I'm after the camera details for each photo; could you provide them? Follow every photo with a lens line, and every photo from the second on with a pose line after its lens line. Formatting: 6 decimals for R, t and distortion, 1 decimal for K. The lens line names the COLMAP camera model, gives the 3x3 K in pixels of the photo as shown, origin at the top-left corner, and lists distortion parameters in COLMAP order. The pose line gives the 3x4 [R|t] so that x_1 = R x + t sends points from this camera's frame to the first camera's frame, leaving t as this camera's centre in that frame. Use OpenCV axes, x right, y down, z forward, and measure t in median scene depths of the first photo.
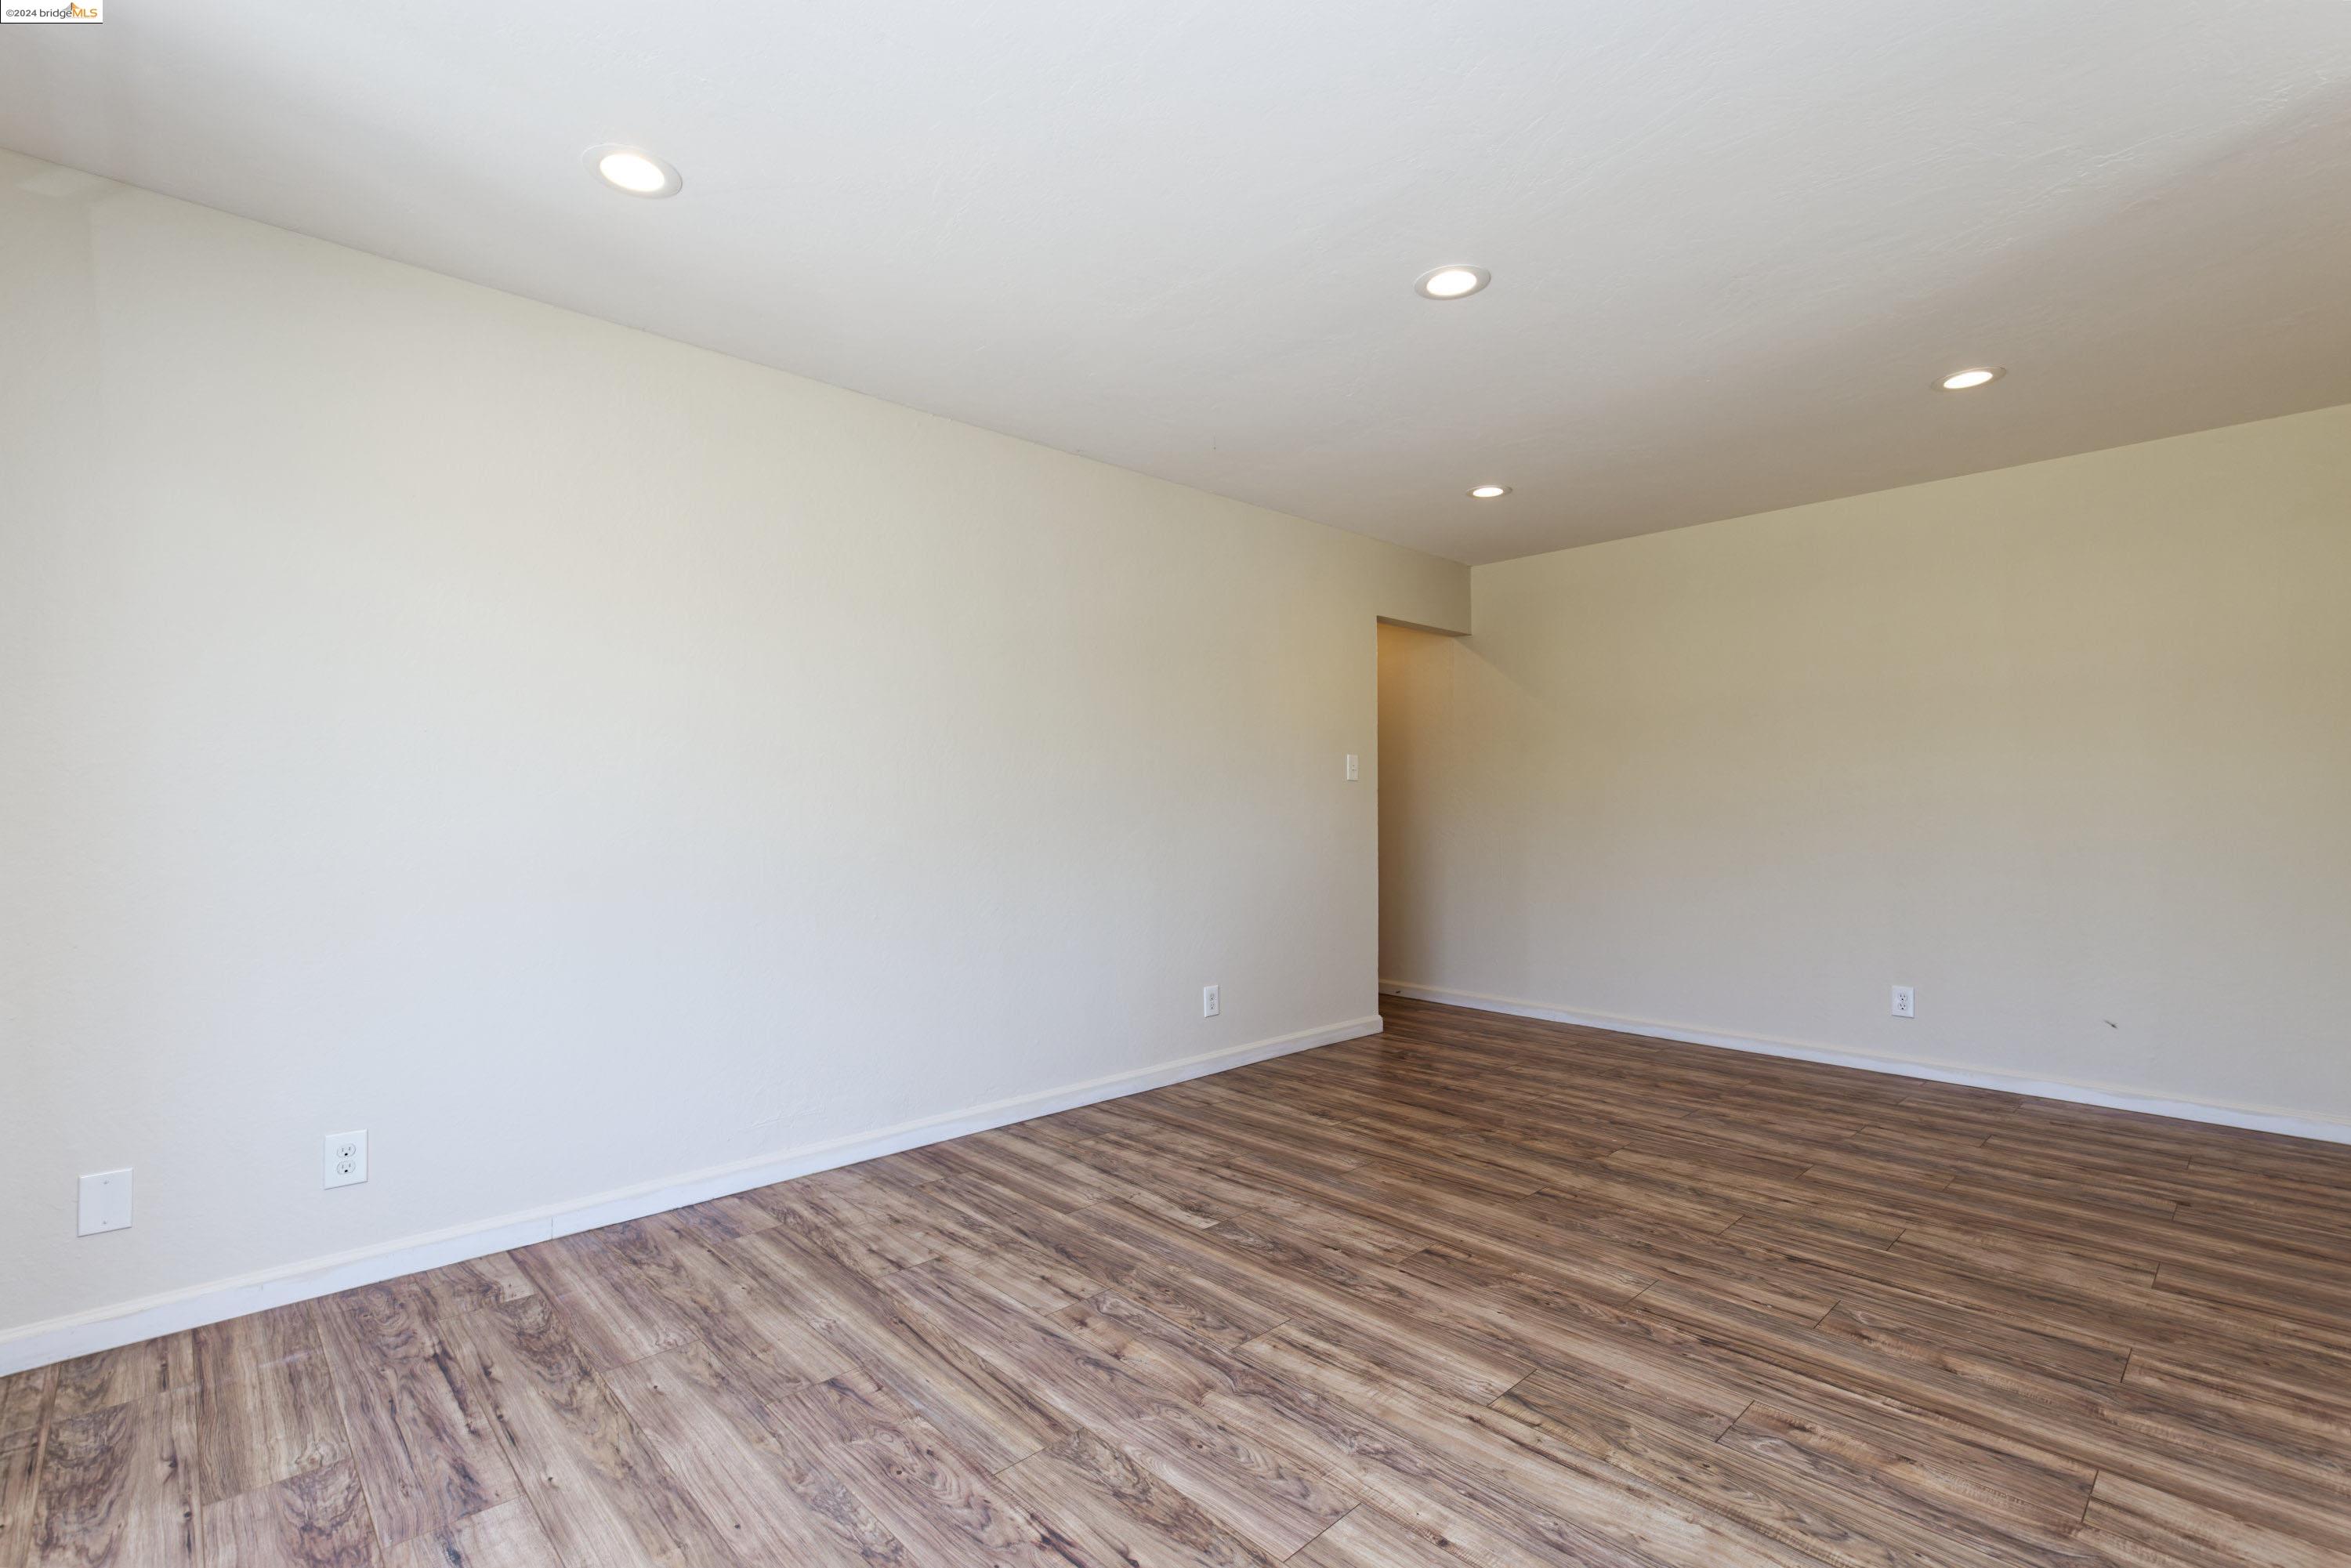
lens RADIAL K [[1064.3, 0, 1171.1], [0, 1064.3, 799.9], [0, 0, 1]] dist [0.002848, -0.000076]
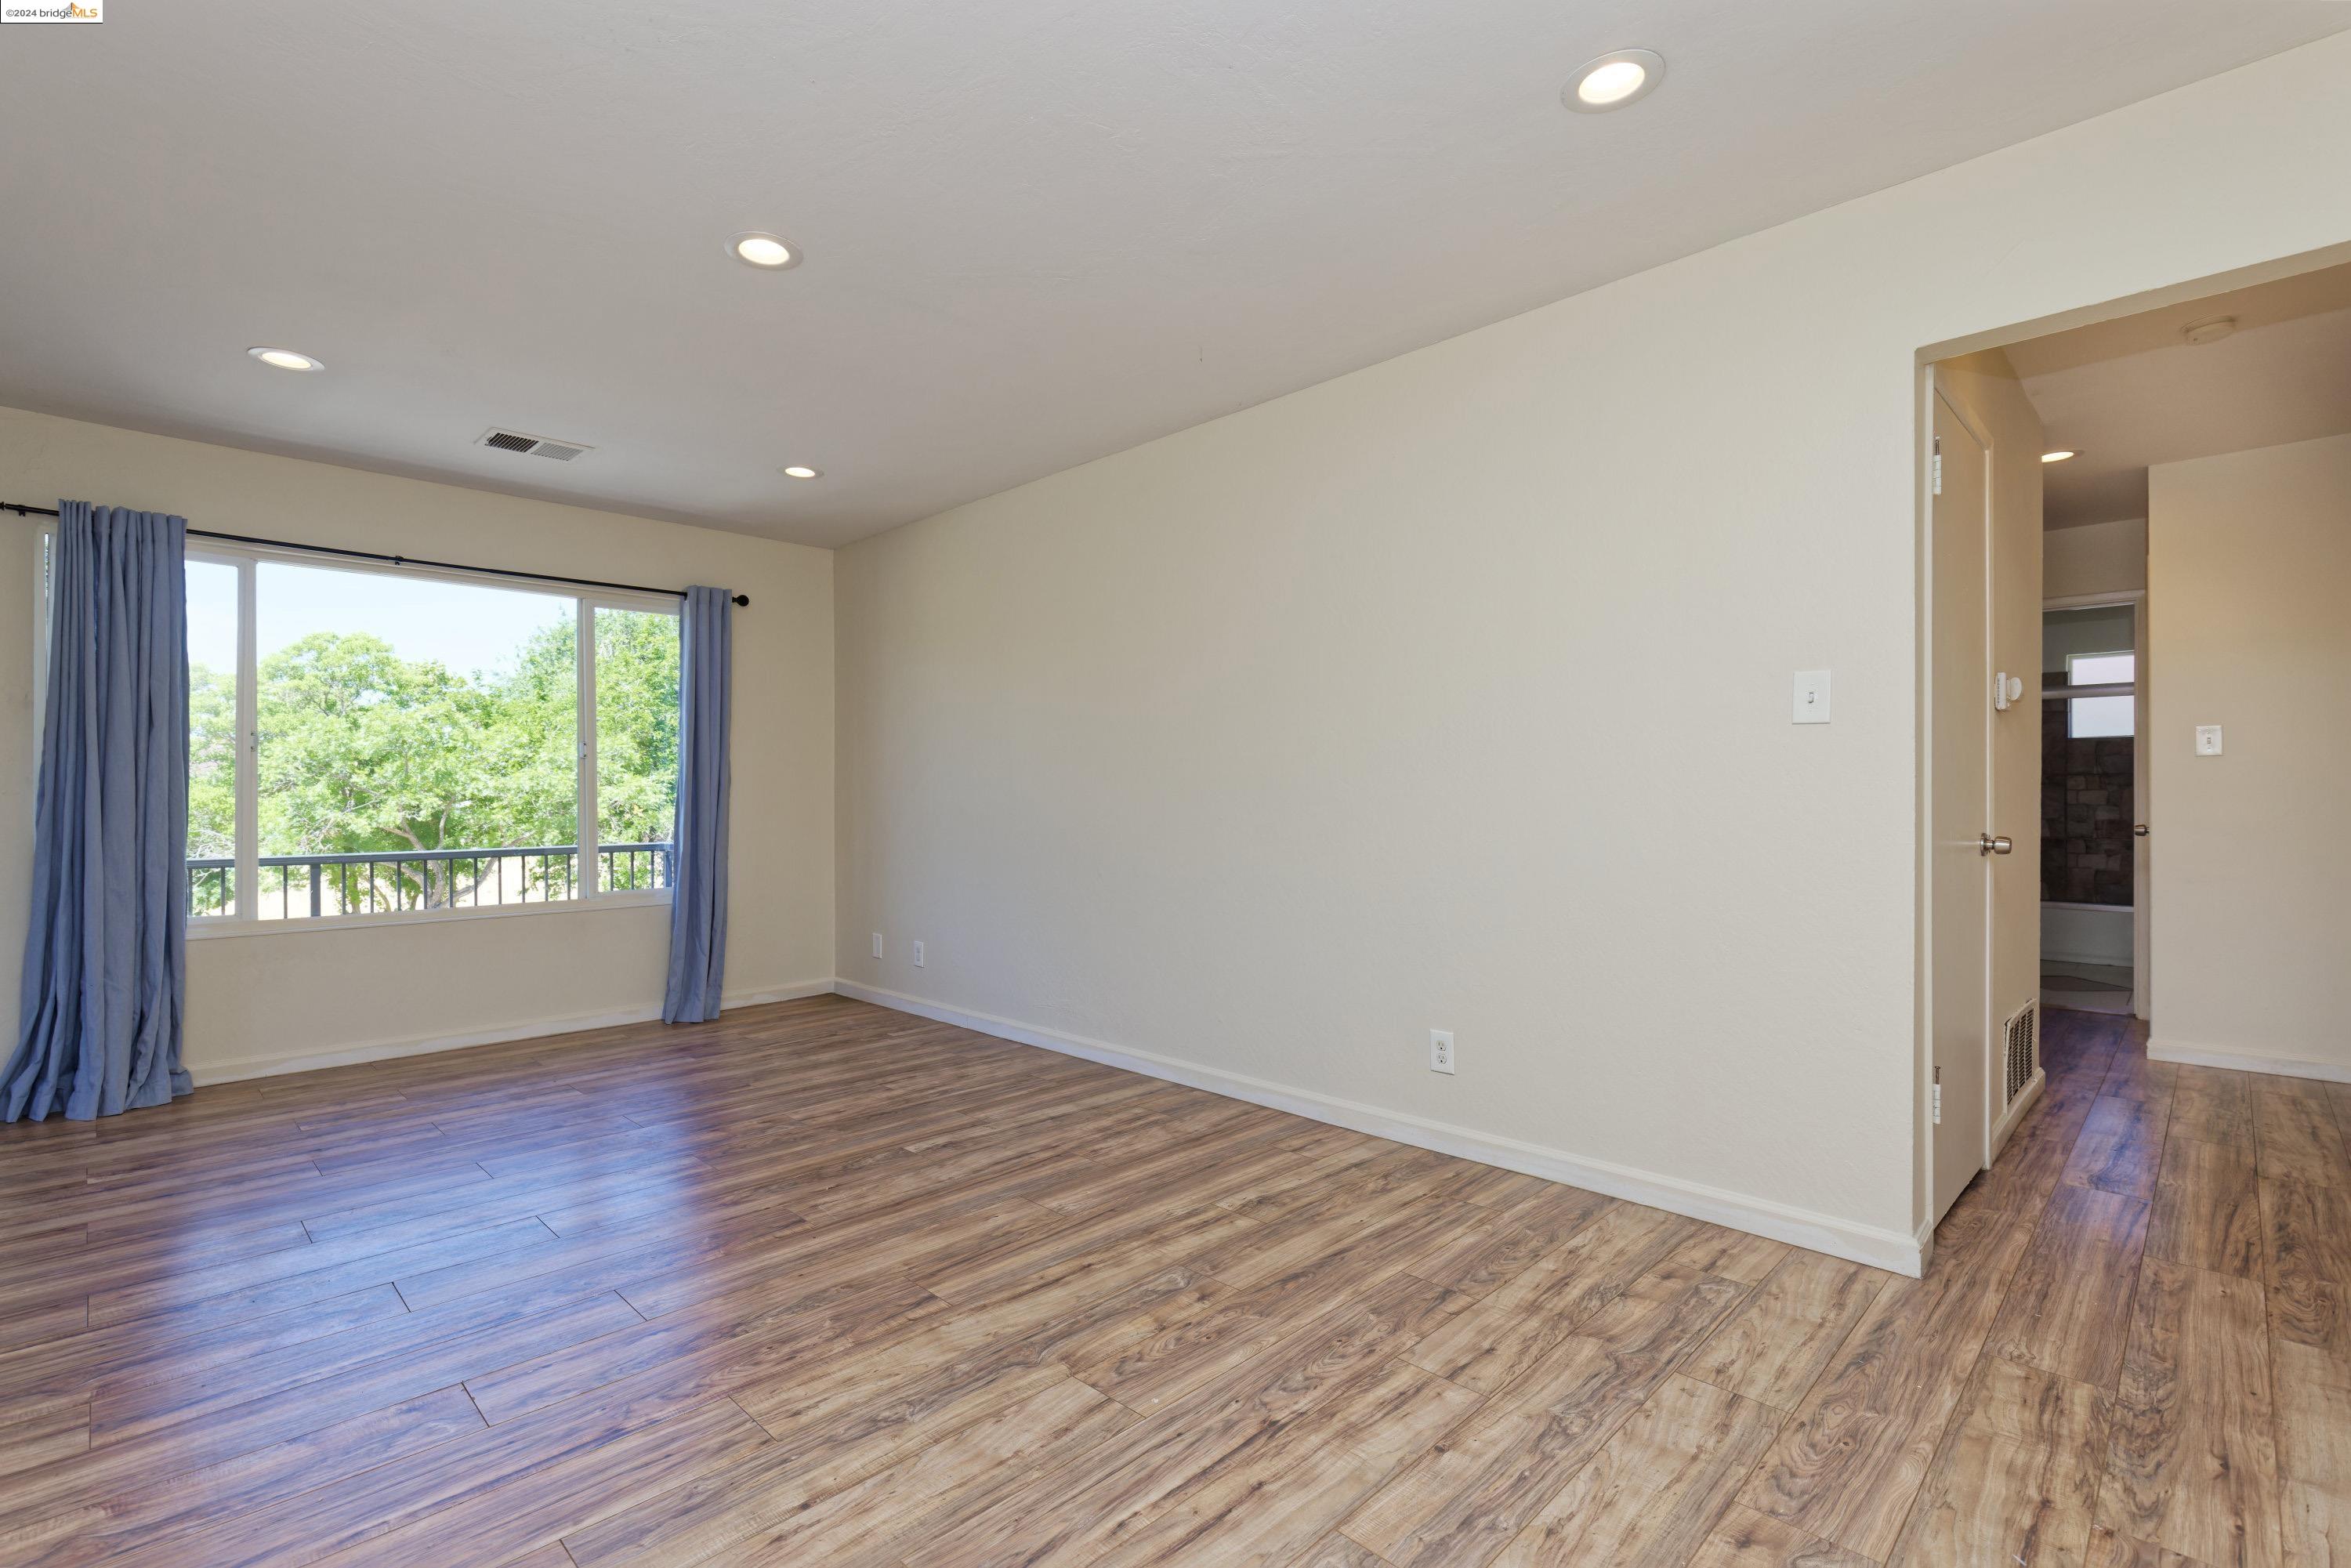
lens RADIAL K [[1065.0, 0, 1146.7], [0, 1065.0, 797.2], [0, 0, 1]] dist [0.001776, 0.000297]
pose [[0.023418, -0.000148, -0.999726, 1.259079], [0.006548, 0.999979, 0.000006, 0.027224], [0.999704, -0.006546, 0.023419, 1.313030]]
